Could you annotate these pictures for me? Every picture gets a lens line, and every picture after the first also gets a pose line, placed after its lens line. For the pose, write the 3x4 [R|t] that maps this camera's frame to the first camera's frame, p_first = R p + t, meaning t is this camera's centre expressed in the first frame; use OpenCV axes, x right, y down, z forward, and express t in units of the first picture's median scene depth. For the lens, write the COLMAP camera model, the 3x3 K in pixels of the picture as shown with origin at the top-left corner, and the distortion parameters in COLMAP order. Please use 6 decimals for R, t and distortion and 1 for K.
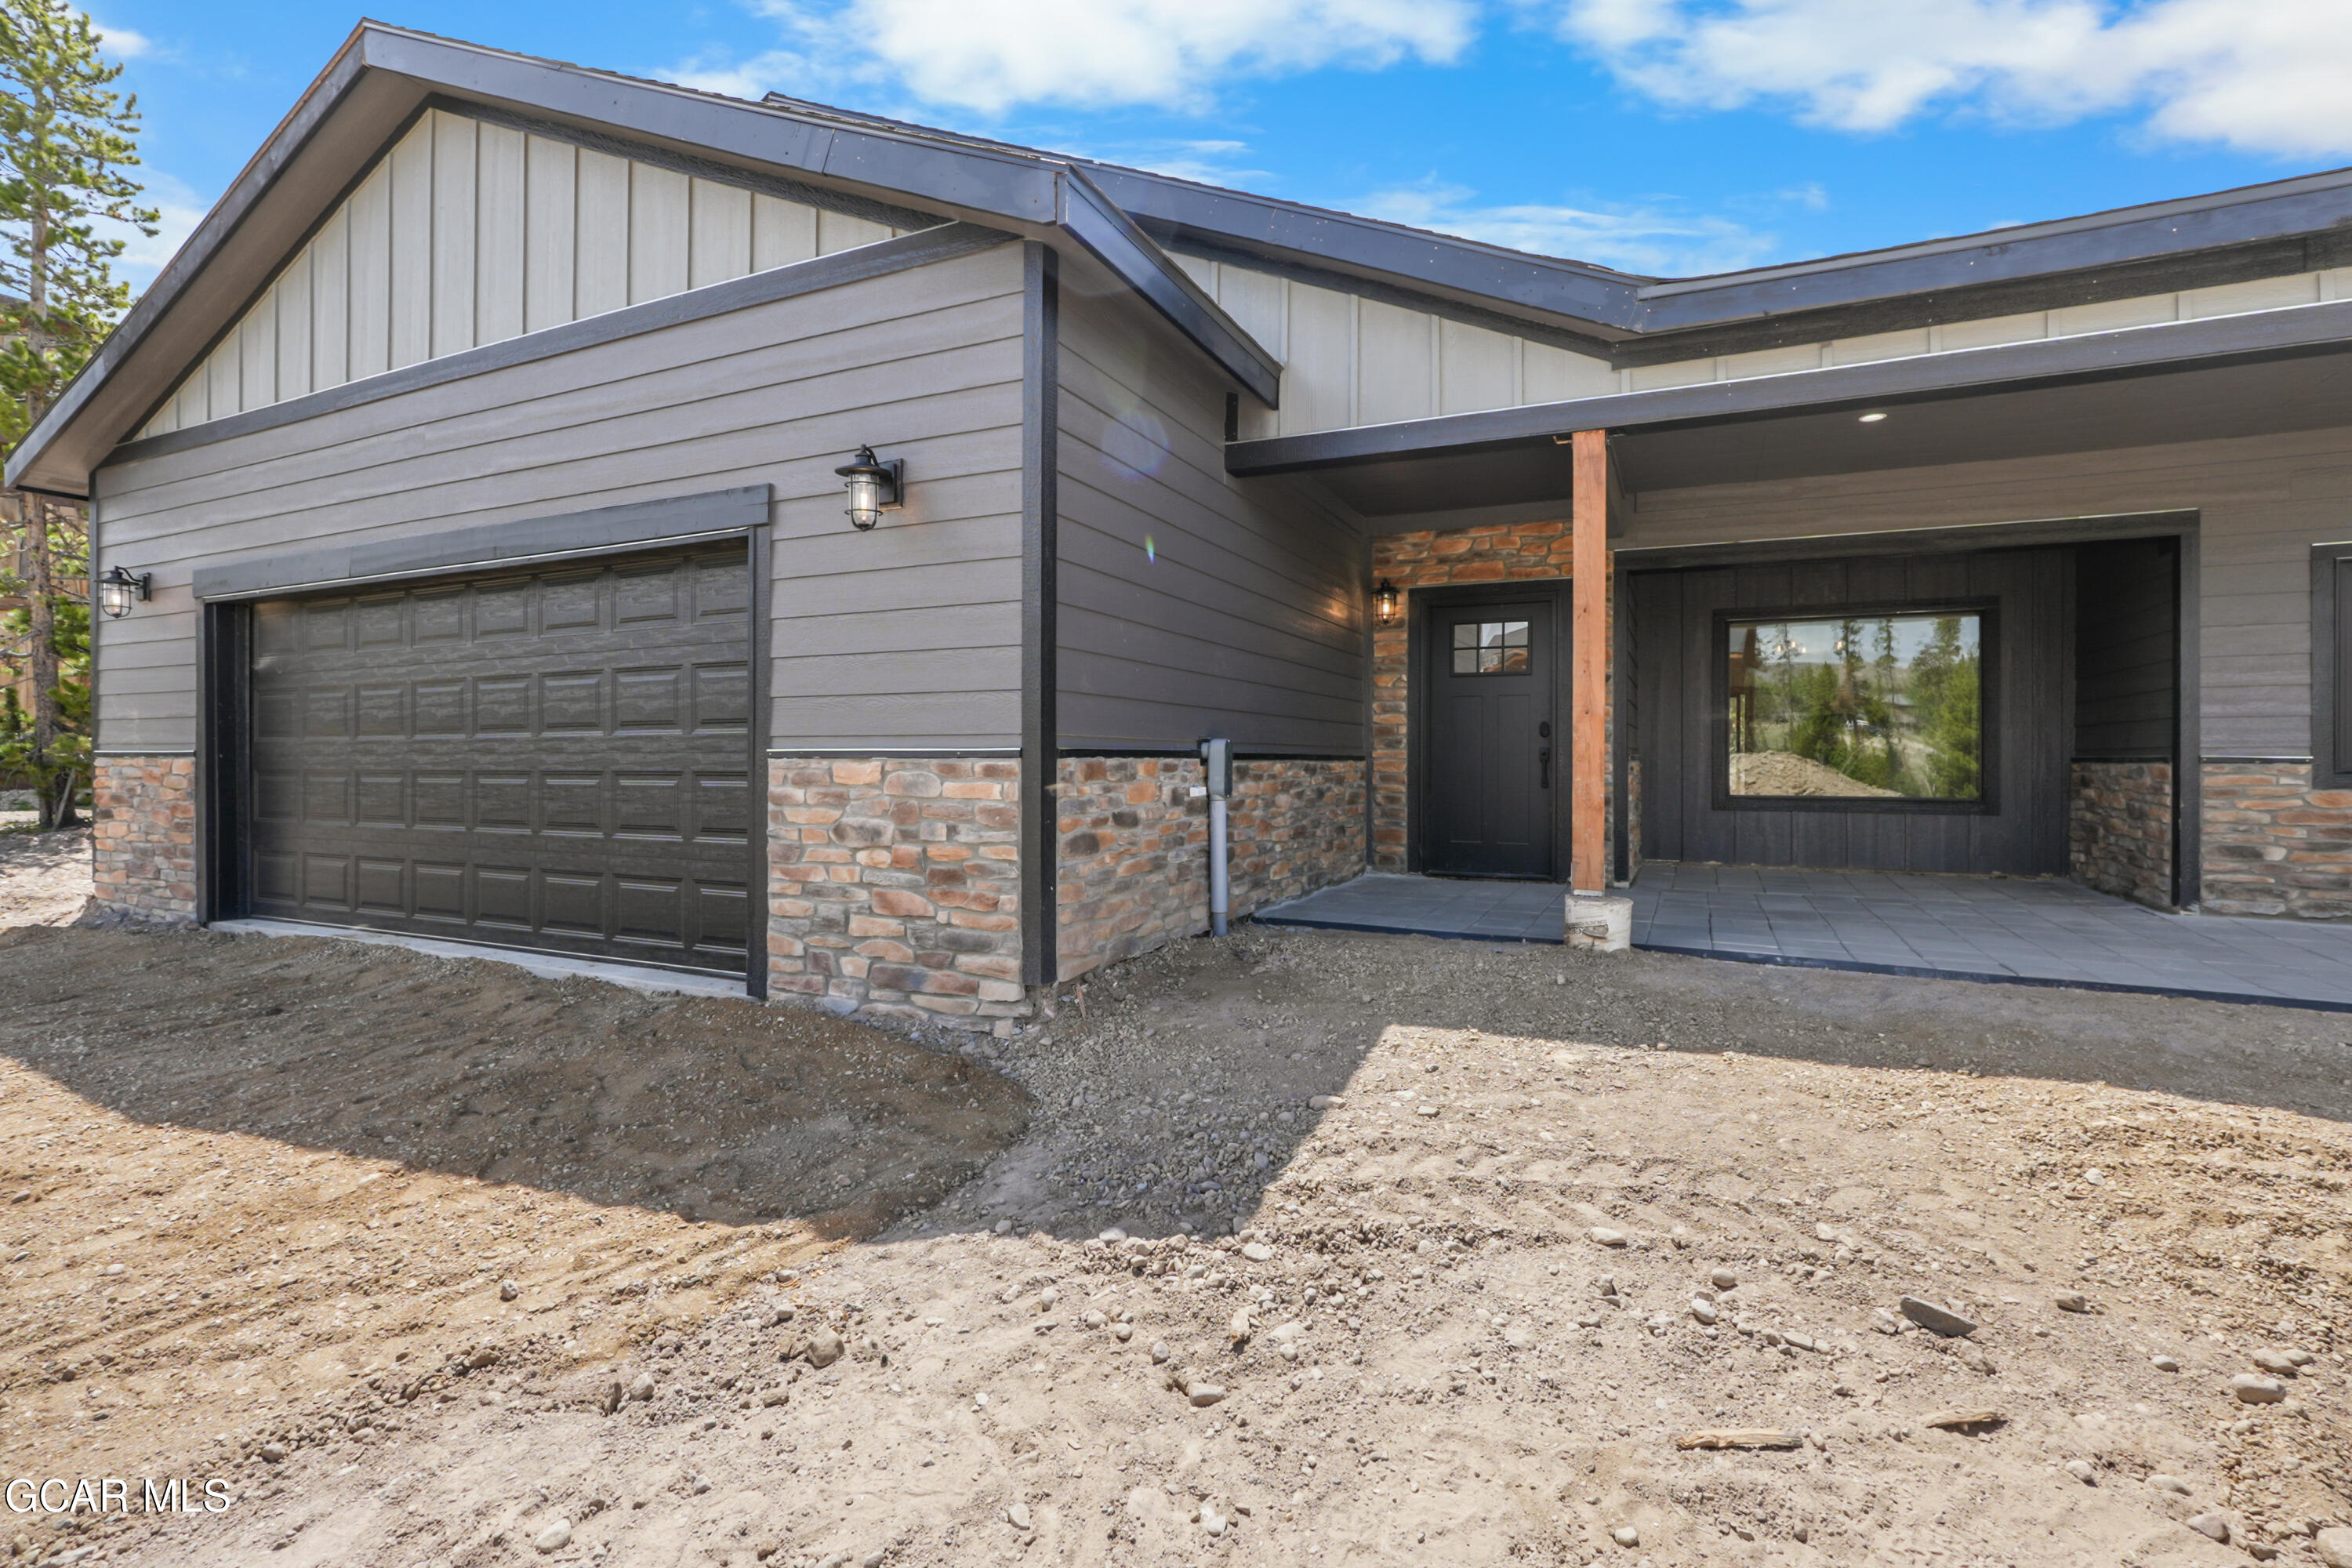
lens RADIAL K [[1075.9, 0, 1173.8], [0, 1075.9, 765.2], [0, 0, 1]] dist [-0.027660, 0.012731]
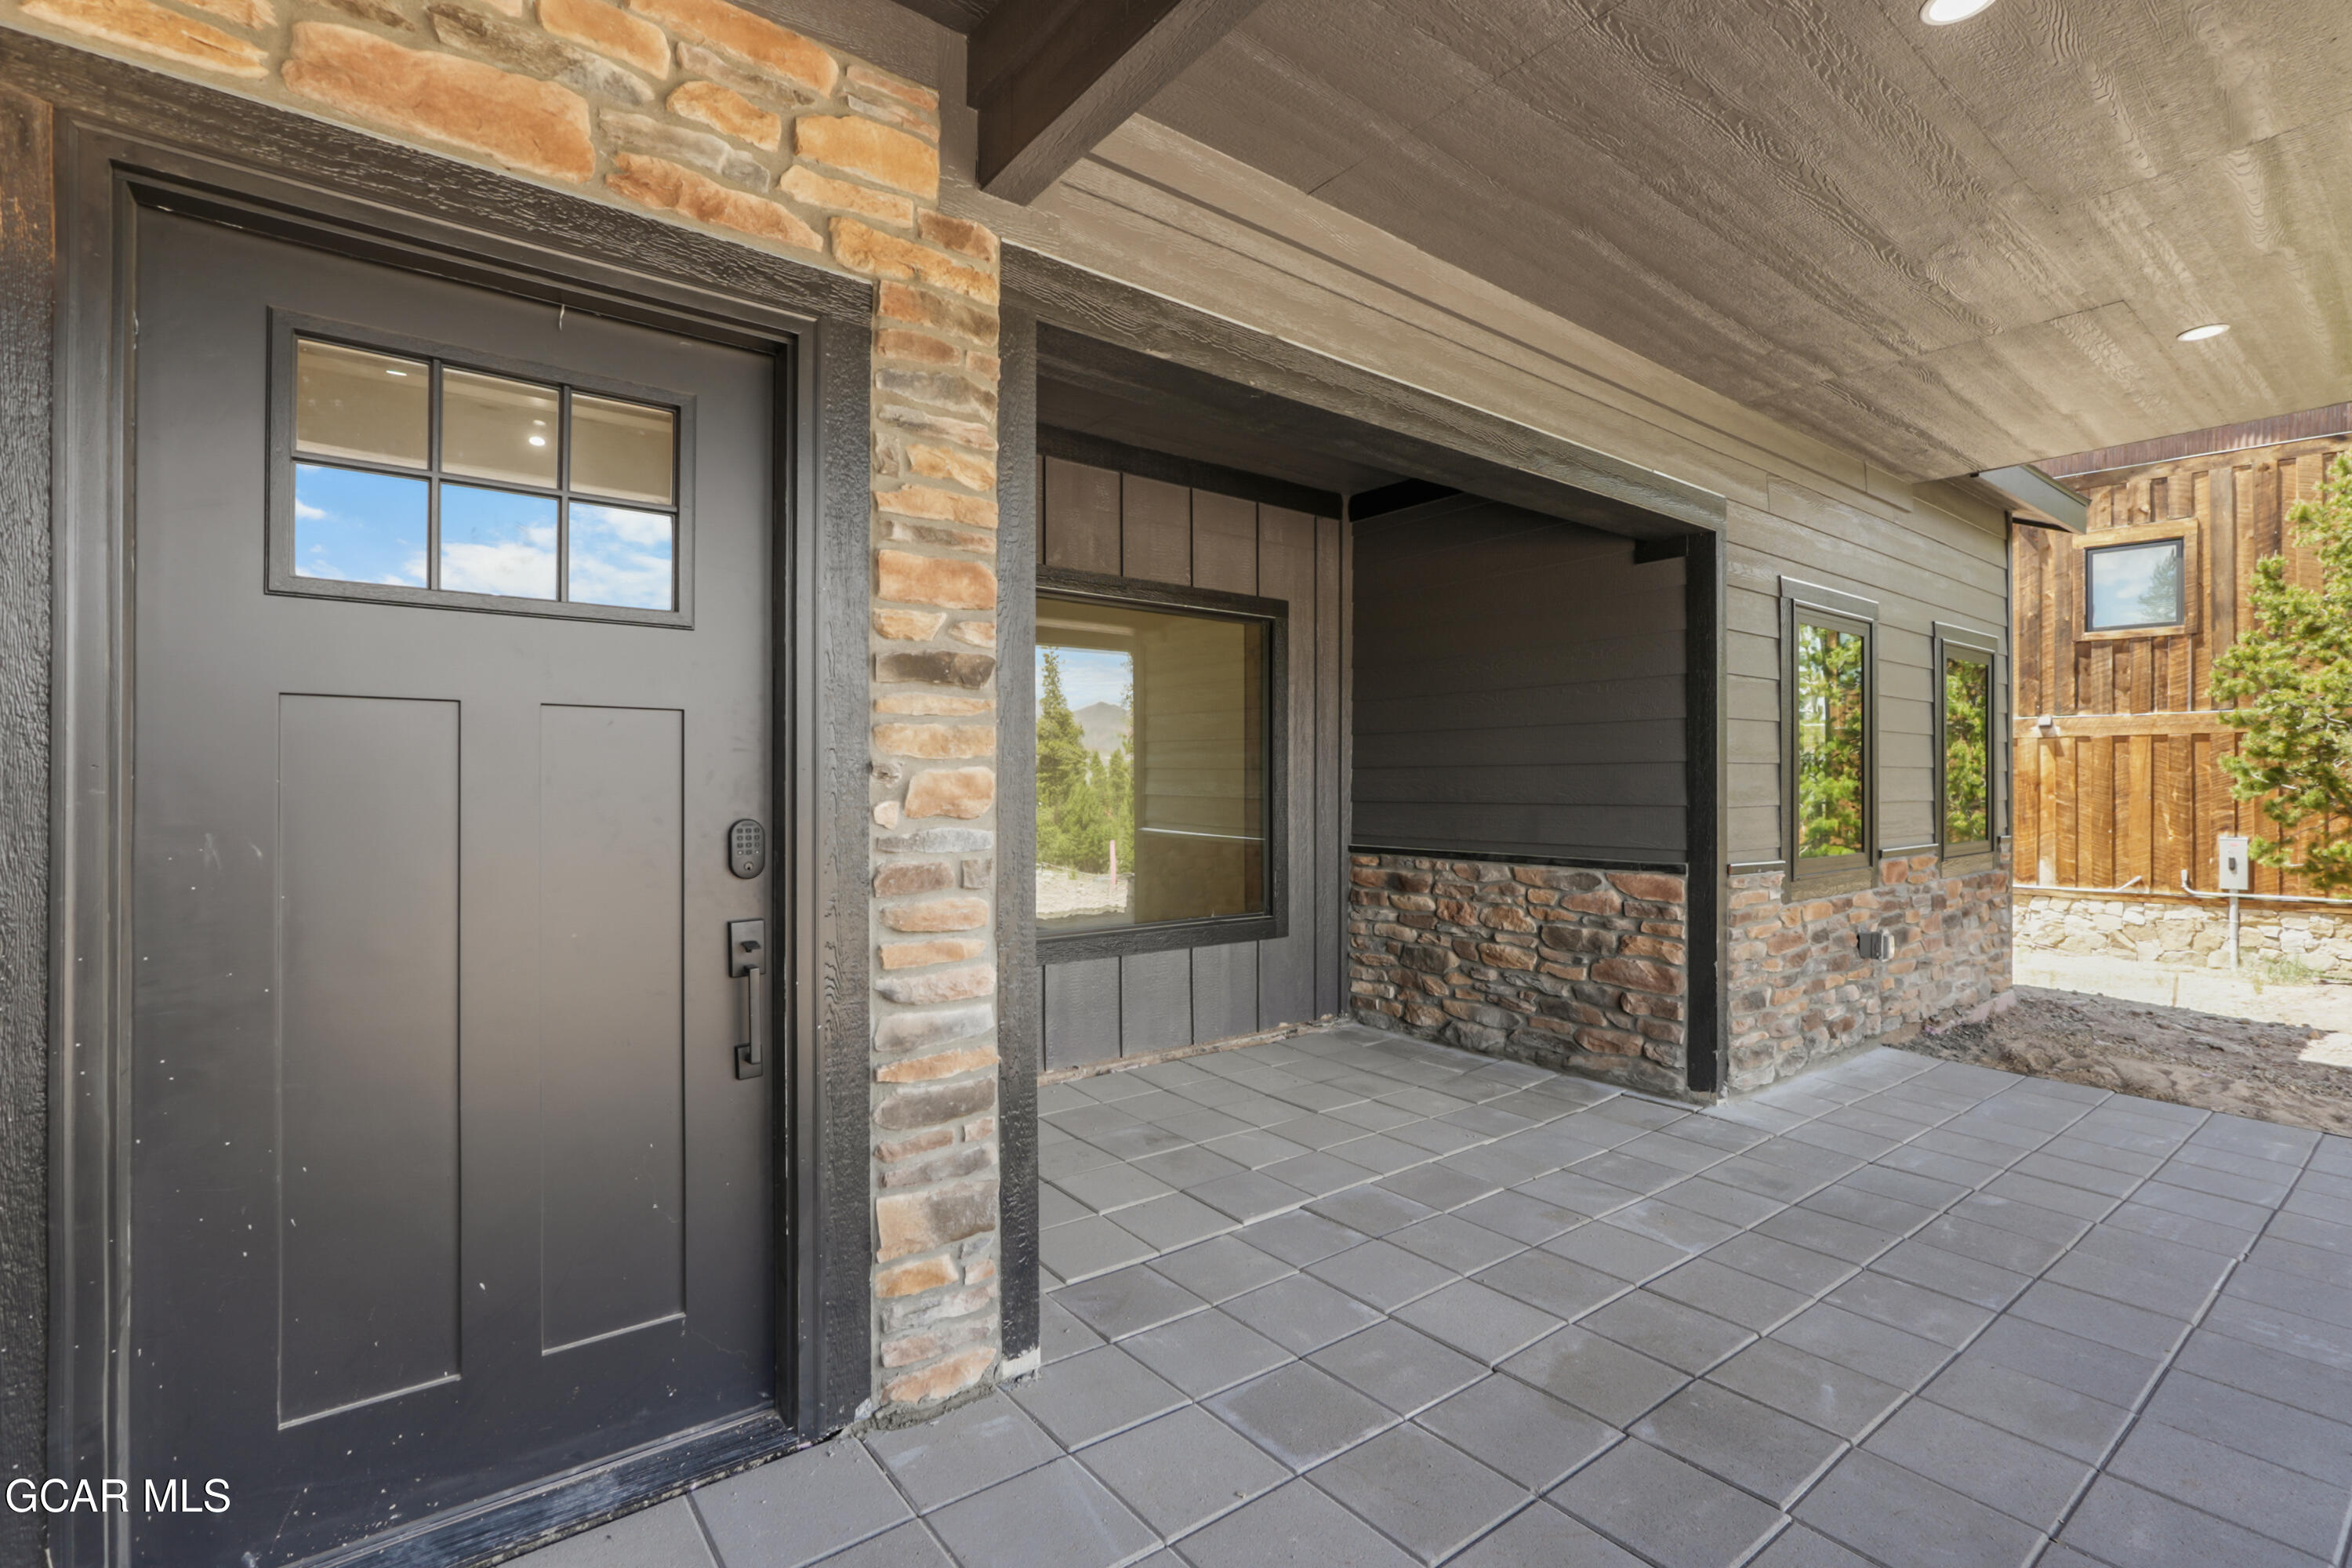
lens RADIAL K [[1067.9, 0, 1175.7], [0, 1067.9, 782.2], [0, 0, 1]] dist [-0.025773, 0.011489]
pose [[0.452680, 0.000854, 0.891672, 0.257001], [0.002276, 0.999995, -0.002113, -0.074390], [-0.891670, 0.002986, 0.452676, 1.228069]]
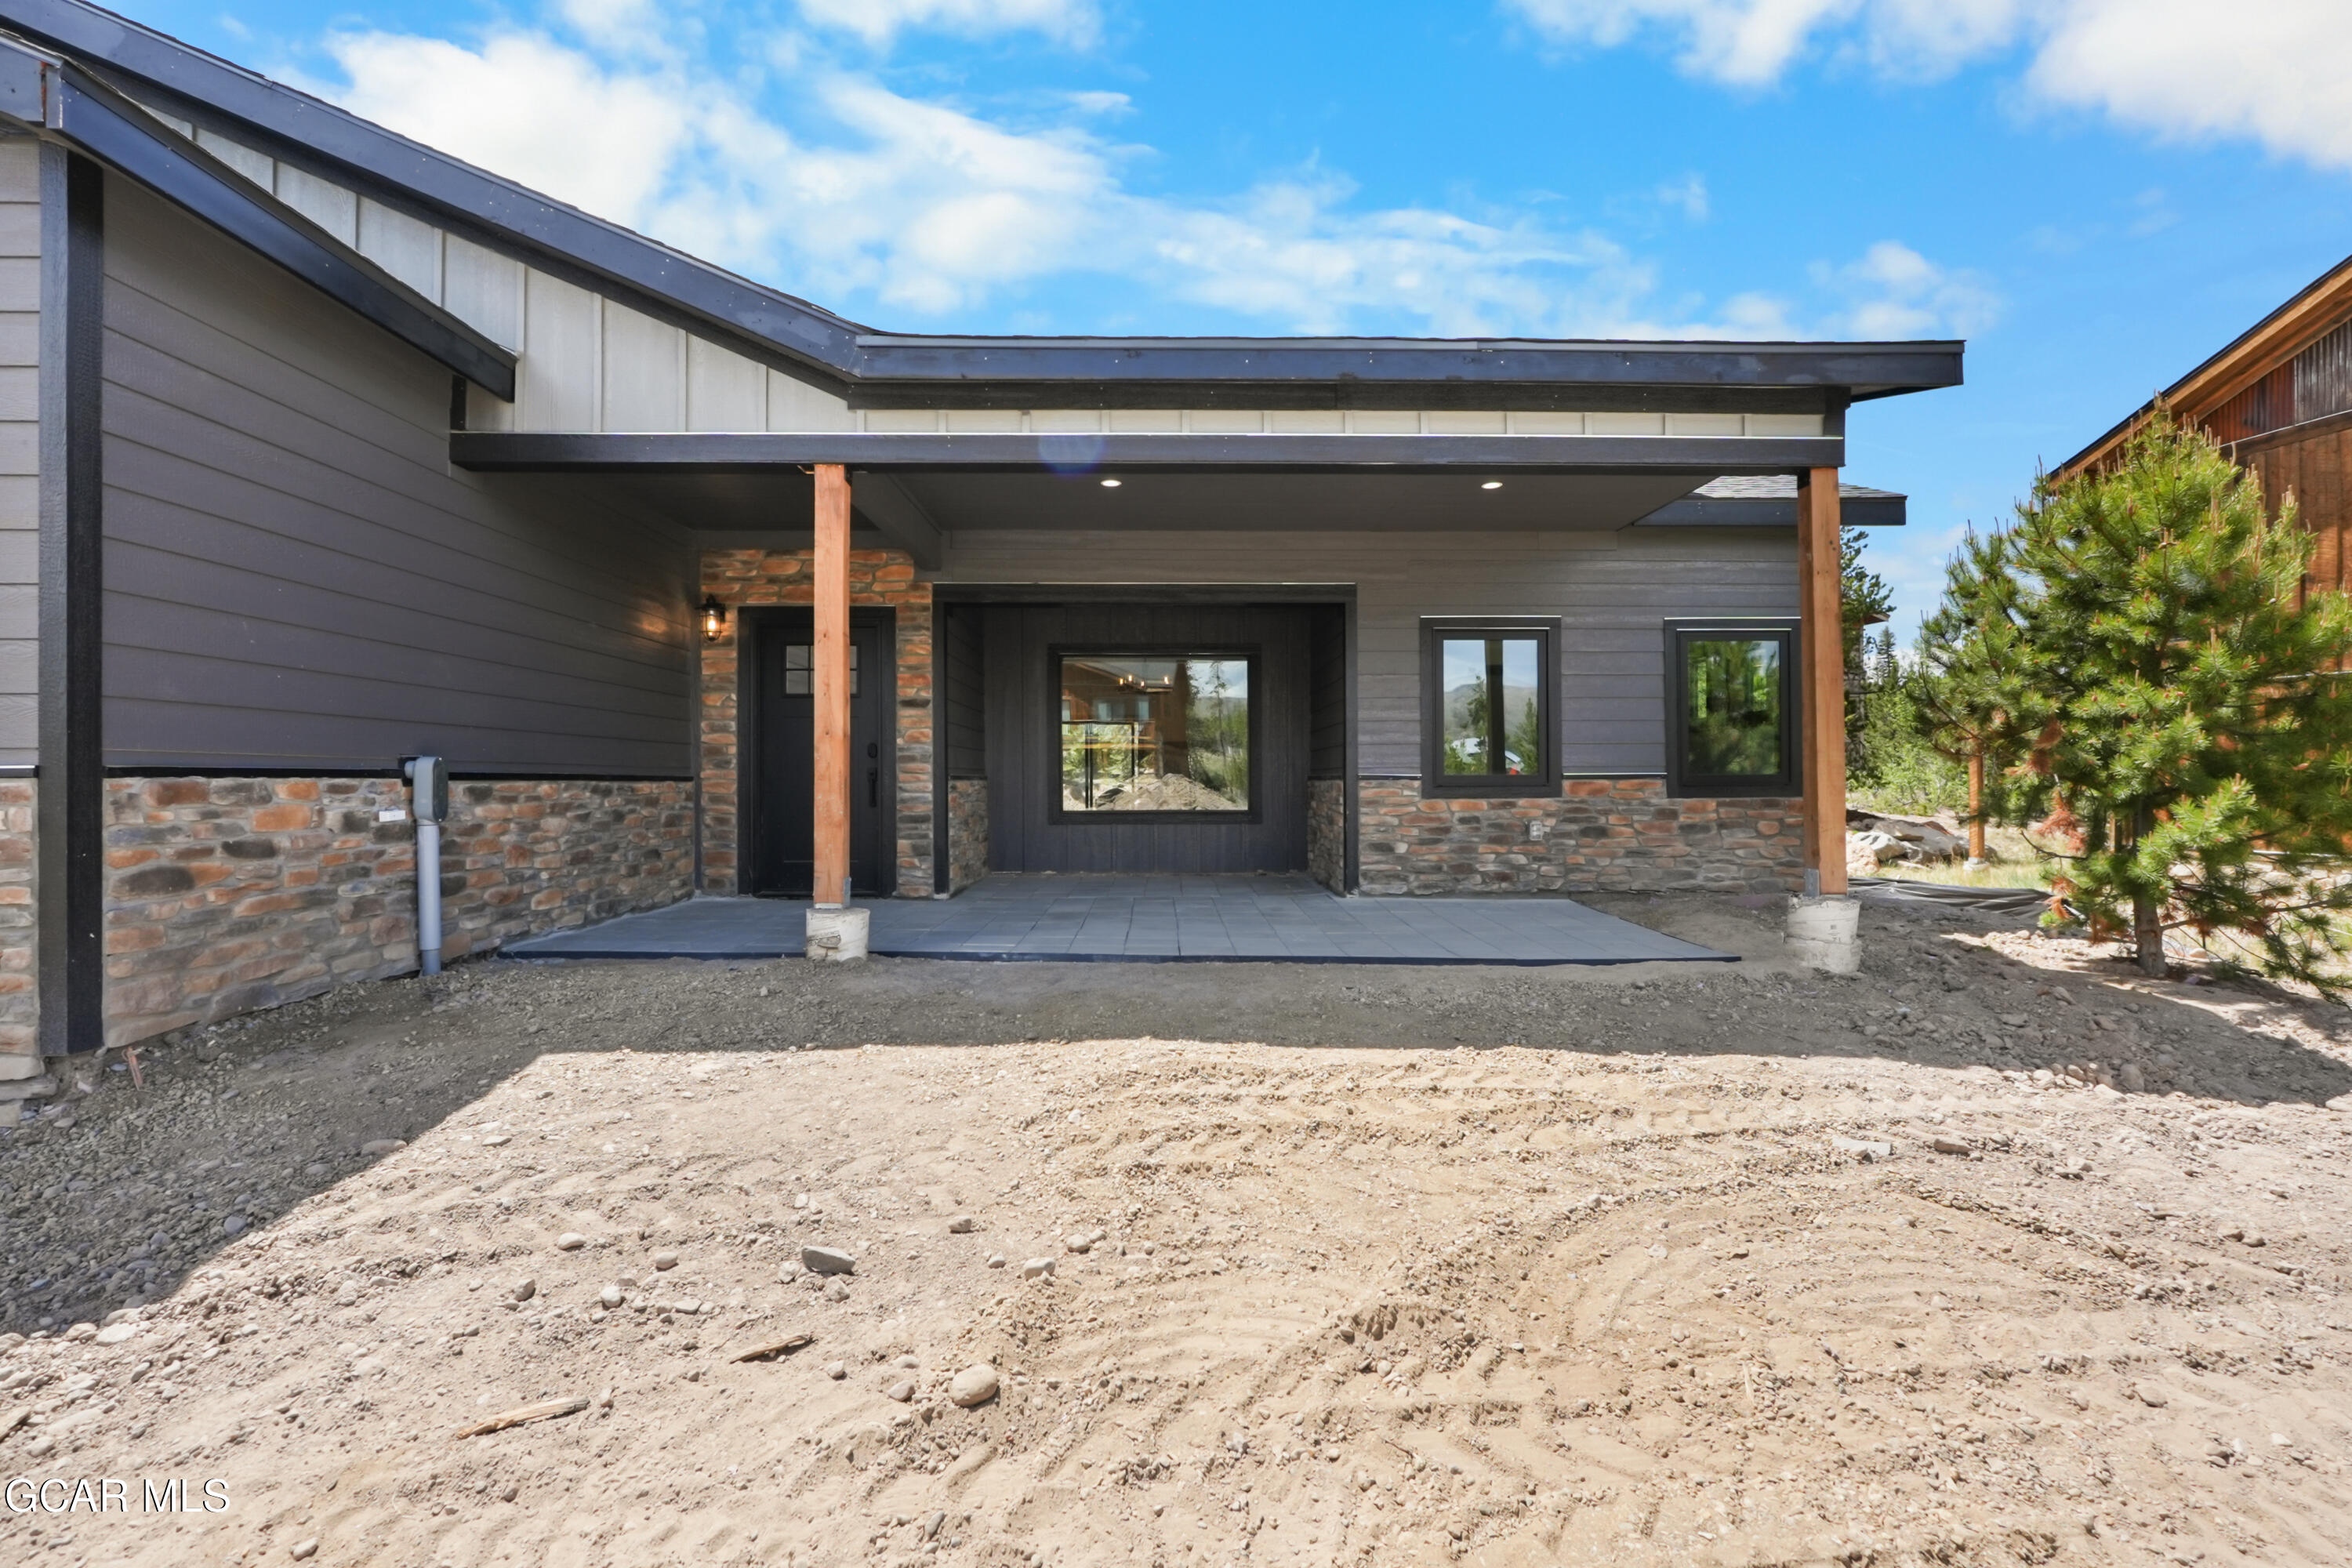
lens RADIAL K [[1067.9, 0, 1175.7], [0, 1067.9, 782.2], [0, 0, 1]] dist [-0.025773, 0.011489]
pose [[0.894295, -0.004894, 0.447451, 0.226456], [0.007070, 0.999970, -0.003193, 0.004315], [-0.447422, 0.006019, 0.894303, -0.081031]]
